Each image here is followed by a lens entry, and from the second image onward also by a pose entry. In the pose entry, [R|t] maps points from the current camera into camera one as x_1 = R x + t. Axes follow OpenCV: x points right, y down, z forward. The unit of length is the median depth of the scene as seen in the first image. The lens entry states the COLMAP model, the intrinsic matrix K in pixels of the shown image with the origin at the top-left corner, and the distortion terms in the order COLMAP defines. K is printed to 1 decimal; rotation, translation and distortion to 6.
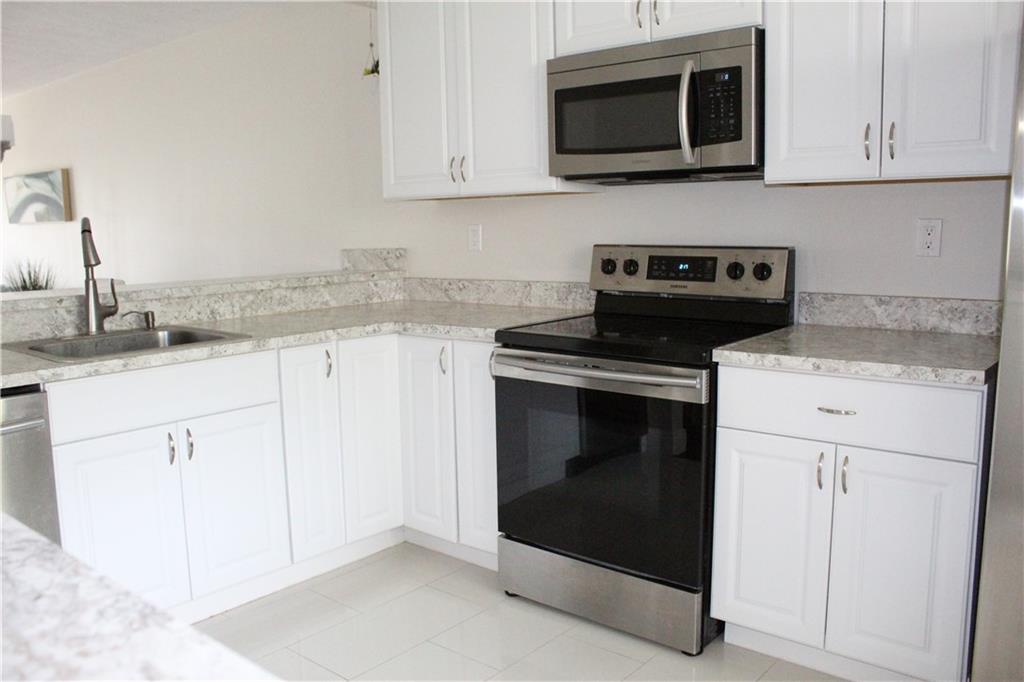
lens RADIAL K [[852.2, 0, 512.0], [0, 852.2, 341.0], [0, 0, 1]] dist [-0.170065, 0.157303]
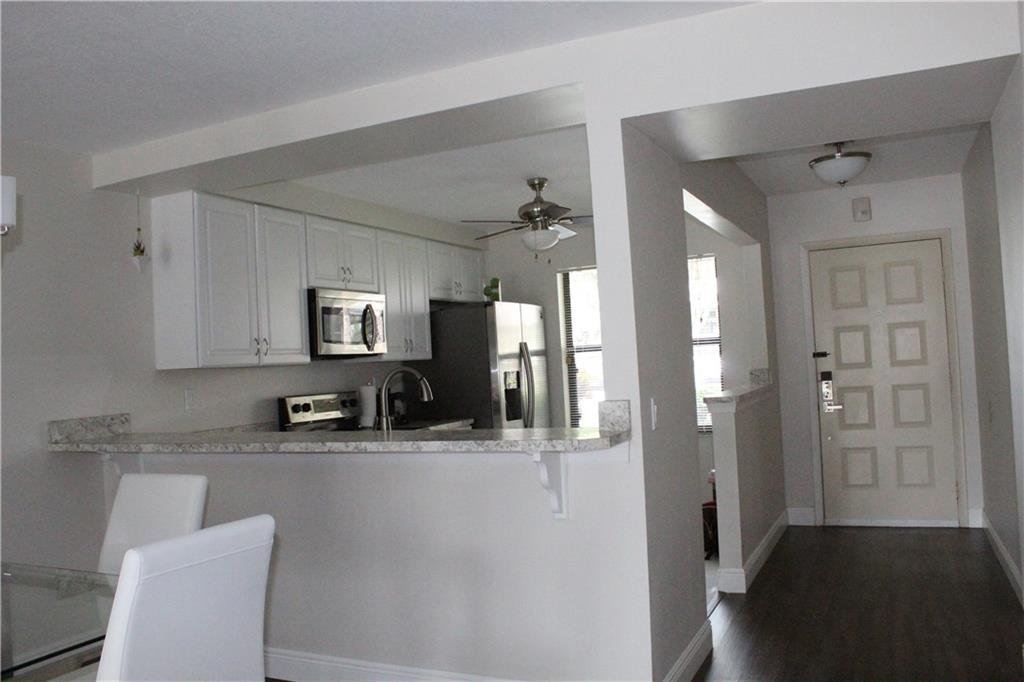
lens RADIAL K [[852.2, 0, 512.0], [0, 852.2, 341.0], [0, 0, 1]] dist [-0.170065, 0.157303]
pose [[-0.267279, 0.057187, 0.961921, -1.640929], [0.190062, 0.981756, -0.005556, -0.129745], [-0.944689, 0.181340, -0.273272, 1.038138]]
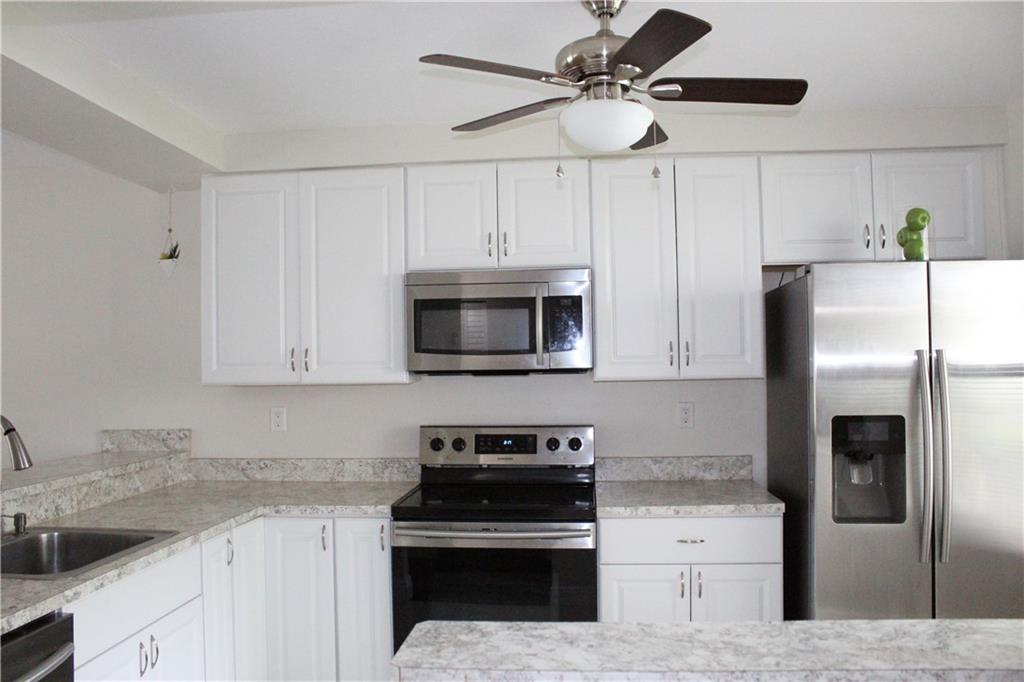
lens RADIAL K [[852.2, 0, 512.0], [0, 852.2, 341.0], [0, 0, 1]] dist [-0.170065, 0.157303]
pose [[0.823969, 0.021587, 0.566223, -0.480135], [0.077558, 0.985573, -0.150437, -0.043858], [-0.561302, 0.167870, 0.810407, -0.045207]]
